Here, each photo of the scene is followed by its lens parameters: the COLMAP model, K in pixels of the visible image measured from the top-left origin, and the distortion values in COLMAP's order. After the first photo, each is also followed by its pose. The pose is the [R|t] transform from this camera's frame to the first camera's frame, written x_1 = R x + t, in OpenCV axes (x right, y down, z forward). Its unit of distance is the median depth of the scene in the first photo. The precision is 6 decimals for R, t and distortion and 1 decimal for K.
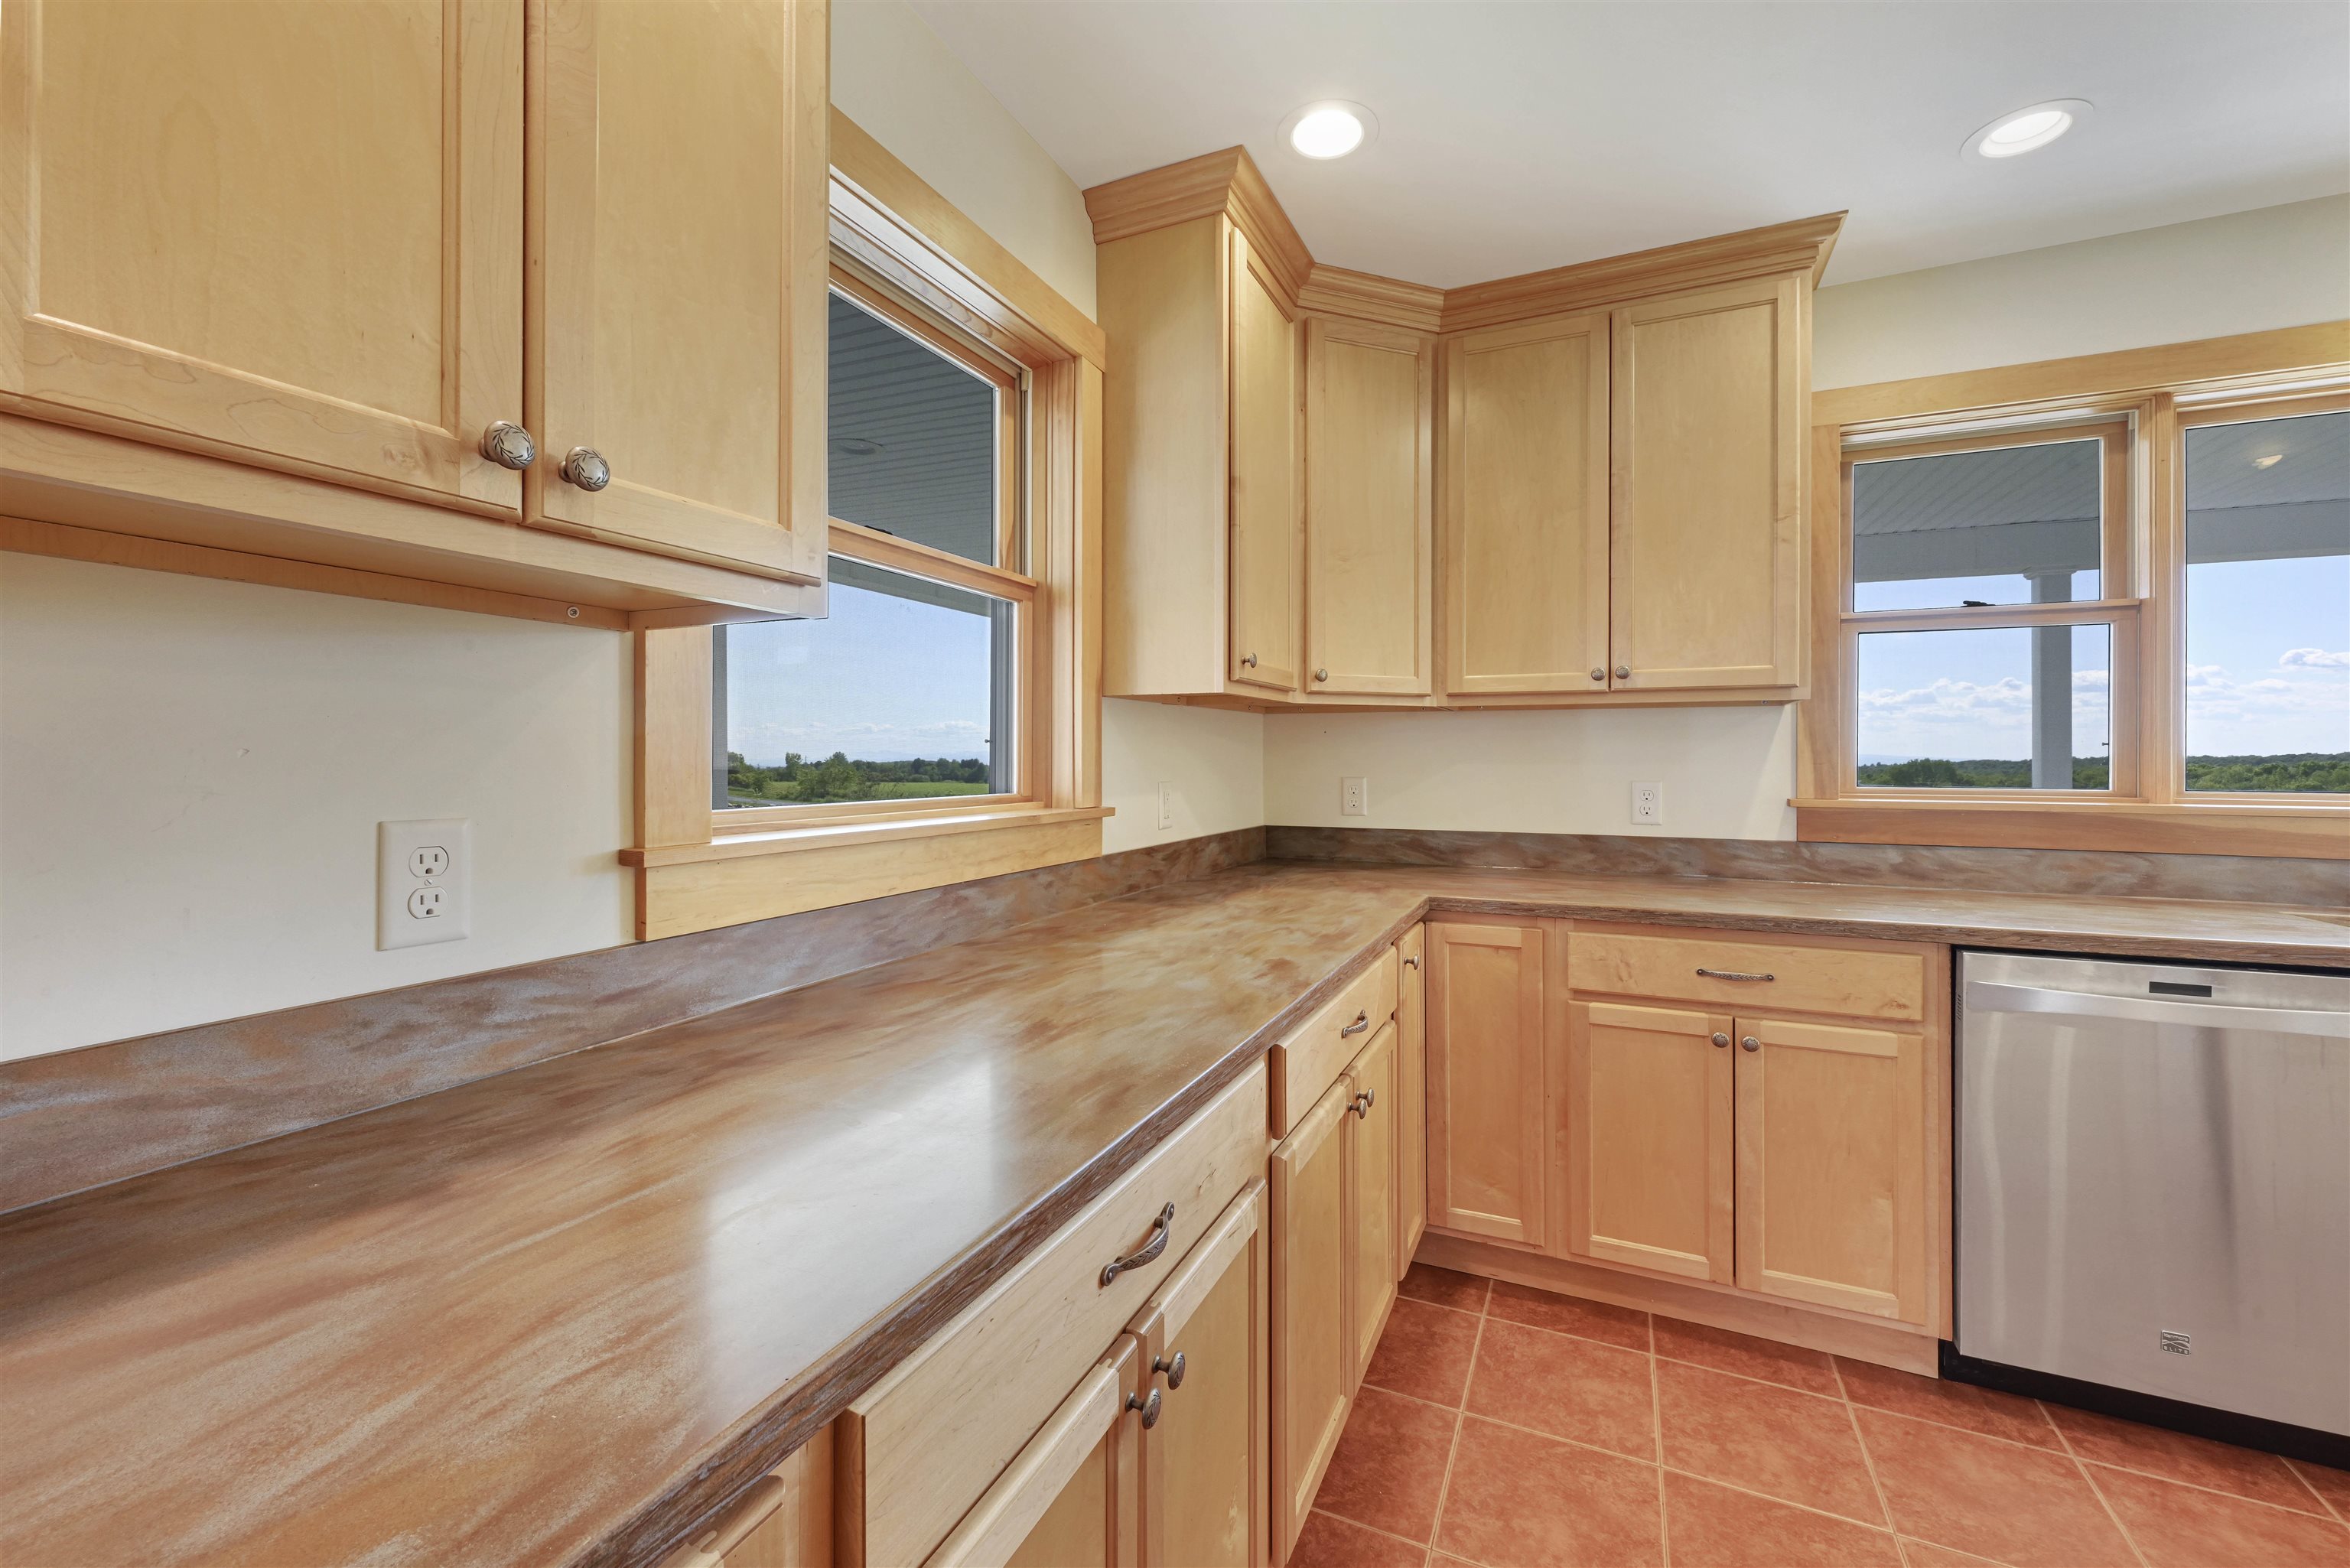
lens RADIAL K [[931.6, 0, 1181.0], [0, 931.6, 757.3], [0, 0, 1]] dist [-0.000100, 0.000229]
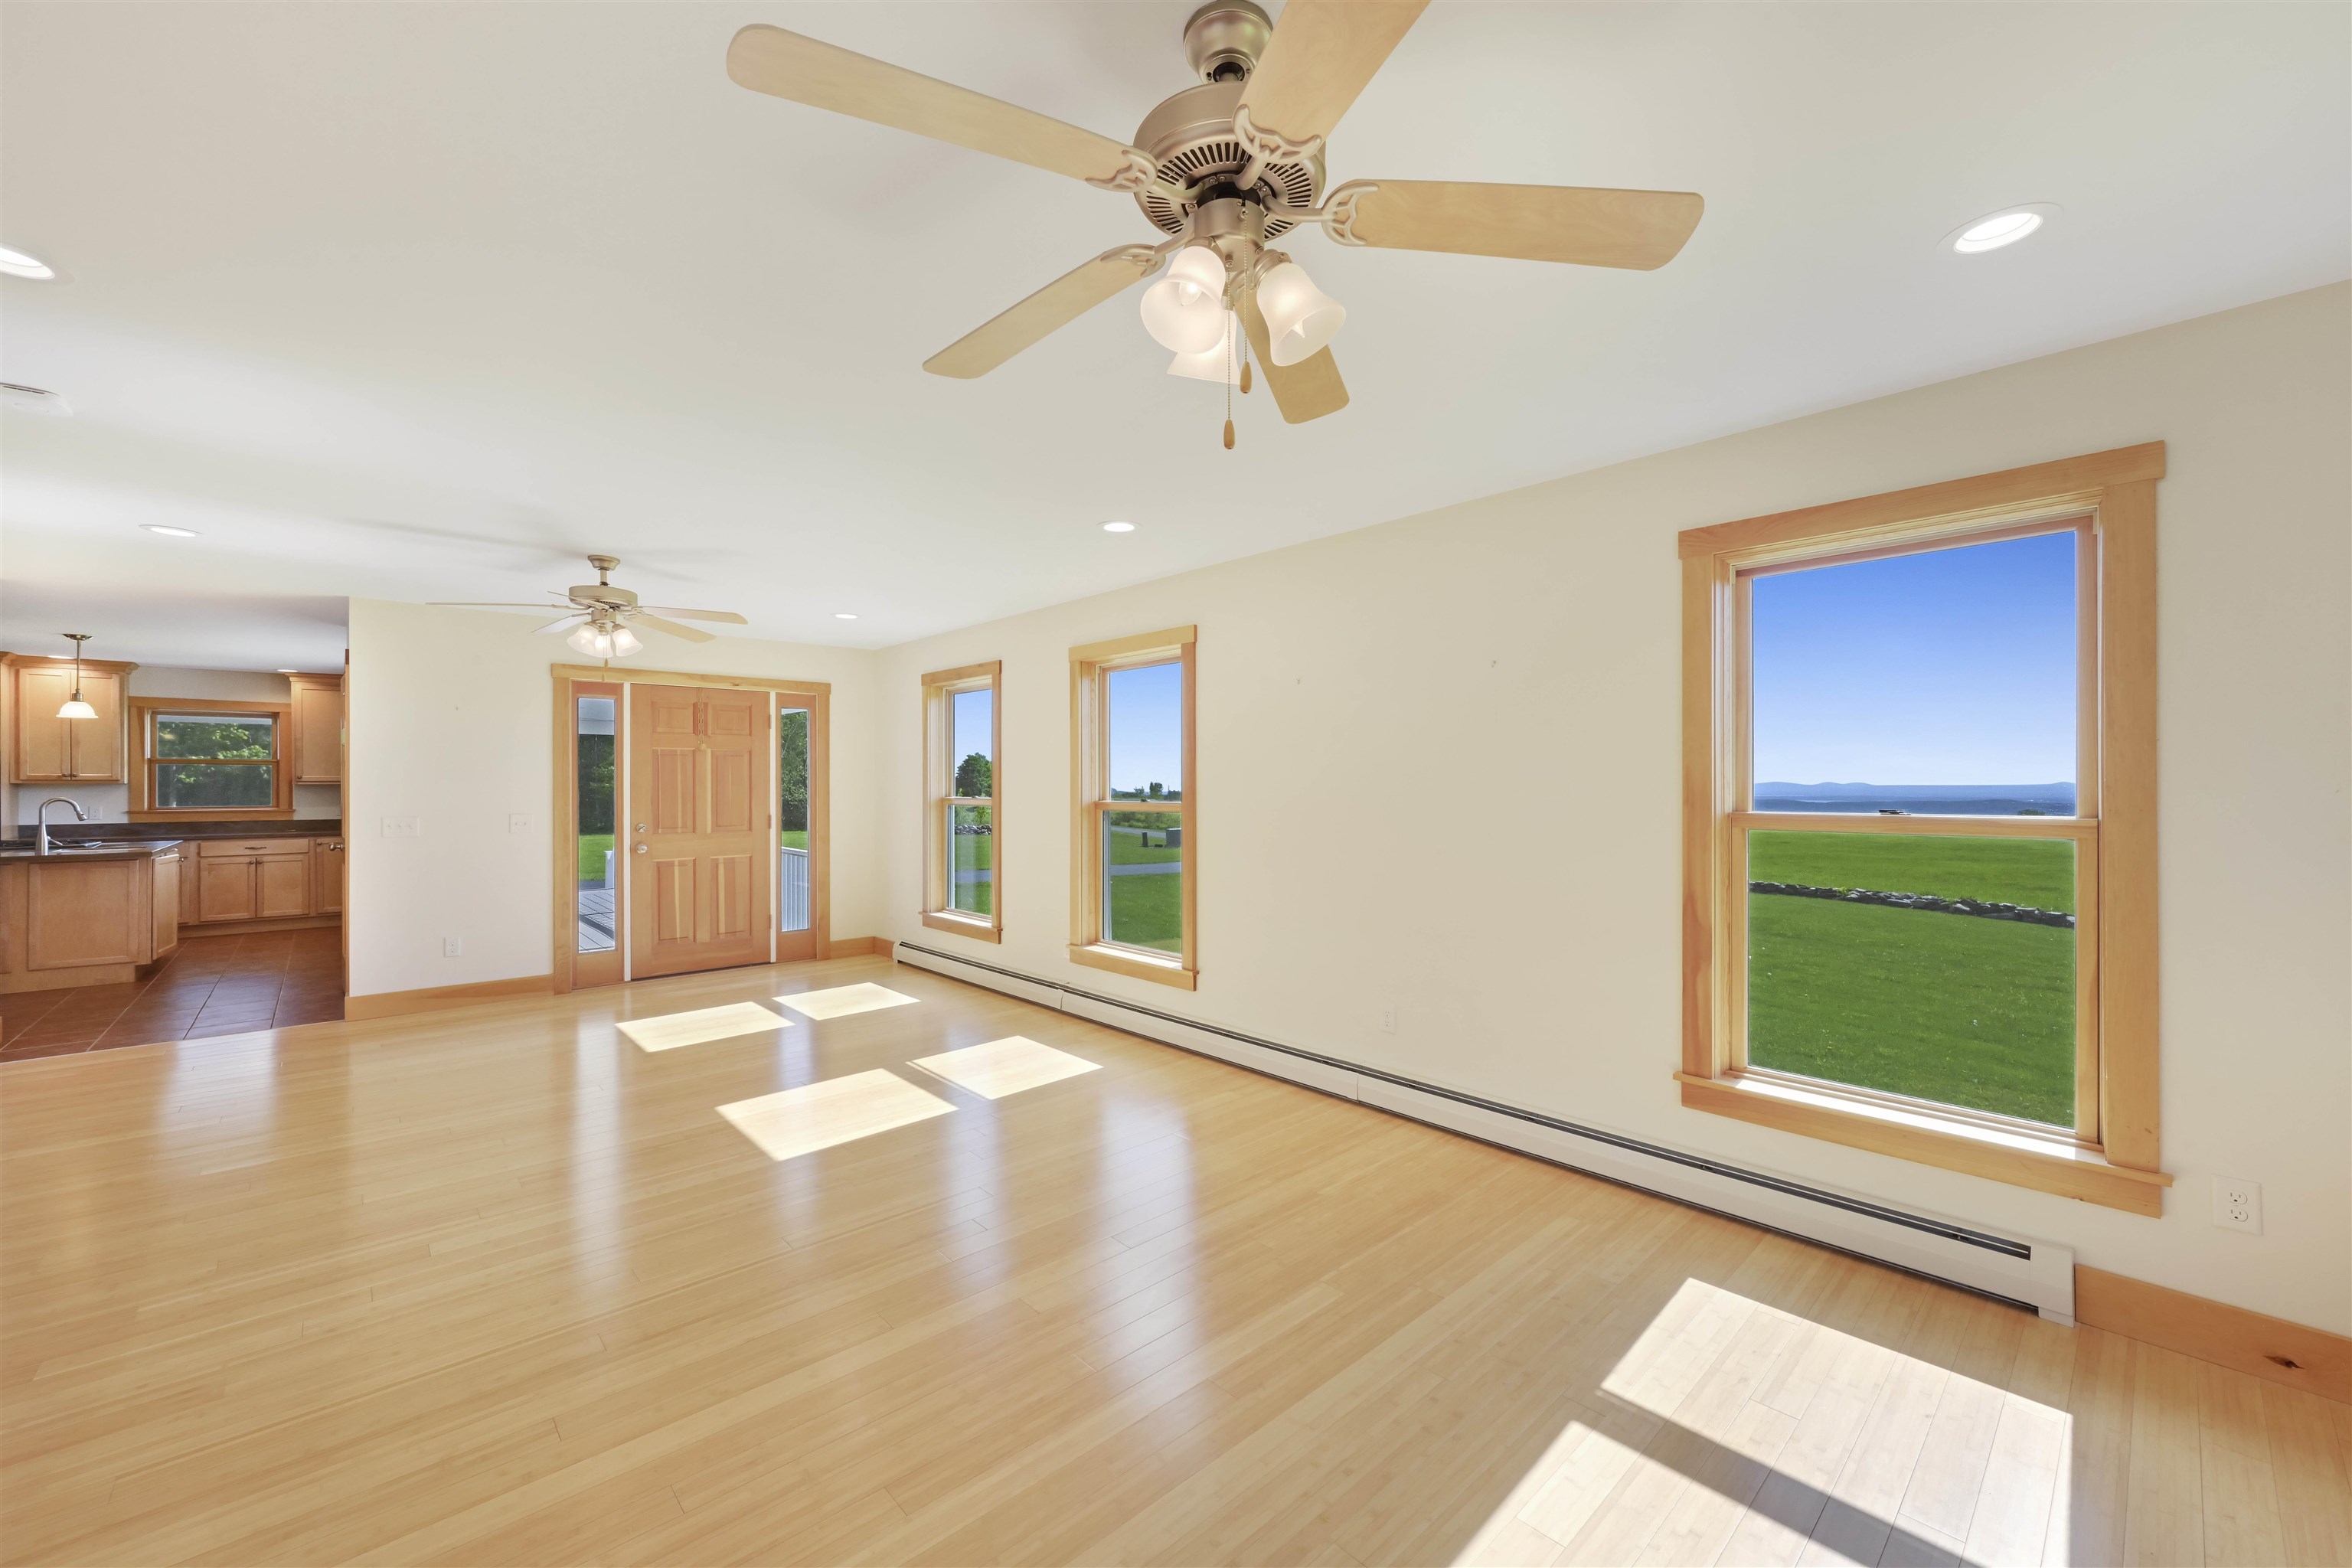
lens RADIAL K [[914.5, 0, 1181.0], [0, 914.5, 788.8], [0, 0, 1]] dist [-0.007025, 0.000267]
pose [[0.926914, -0.000809, -0.375273, 5.430153], [0.002140, 0.999993, 0.003129, -0.048398], [0.375268, -0.003703, 0.926909, -1.428951]]
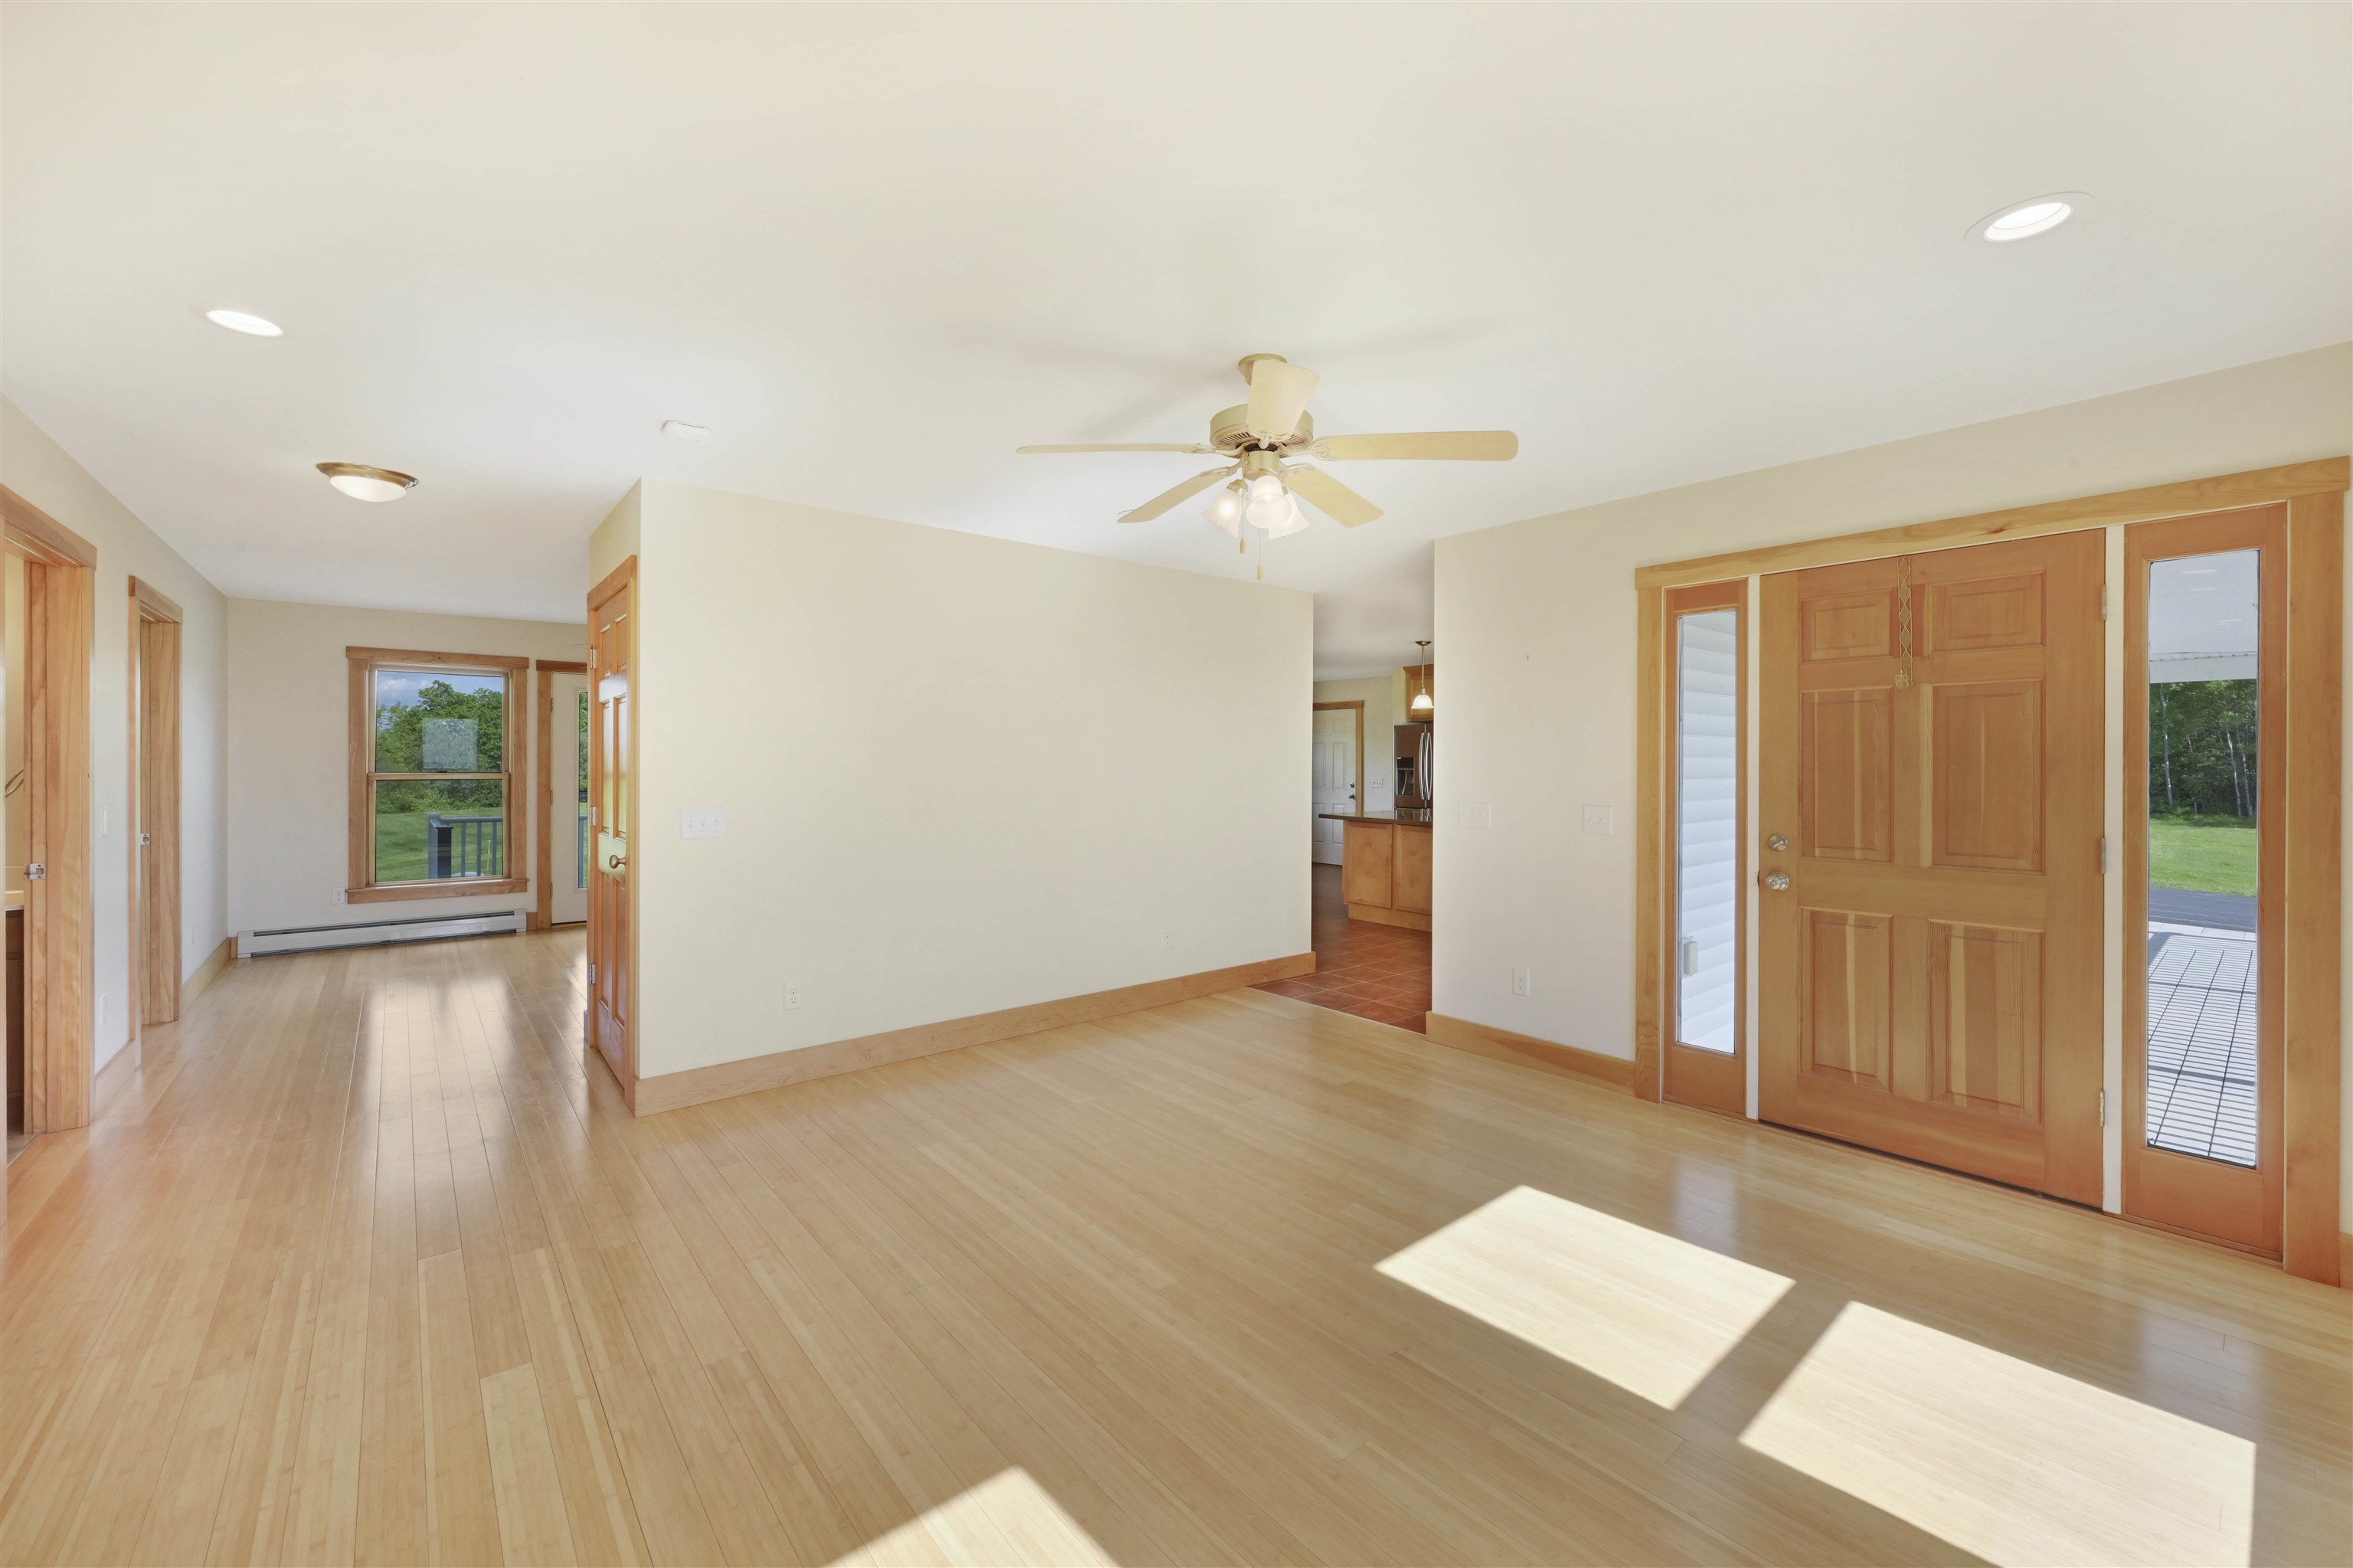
lens RADIAL K [[937.0, 0, 1168.7], [0, 937.0, 771.2], [0, 0, 1]] dist [-0.000909, -0.000118]
pose [[-0.429124, 0.004189, -0.903236, 4.626154], [-0.003572, 0.999974, 0.006335, -0.046577], [0.903239, 0.005945, -0.429098, 0.378455]]
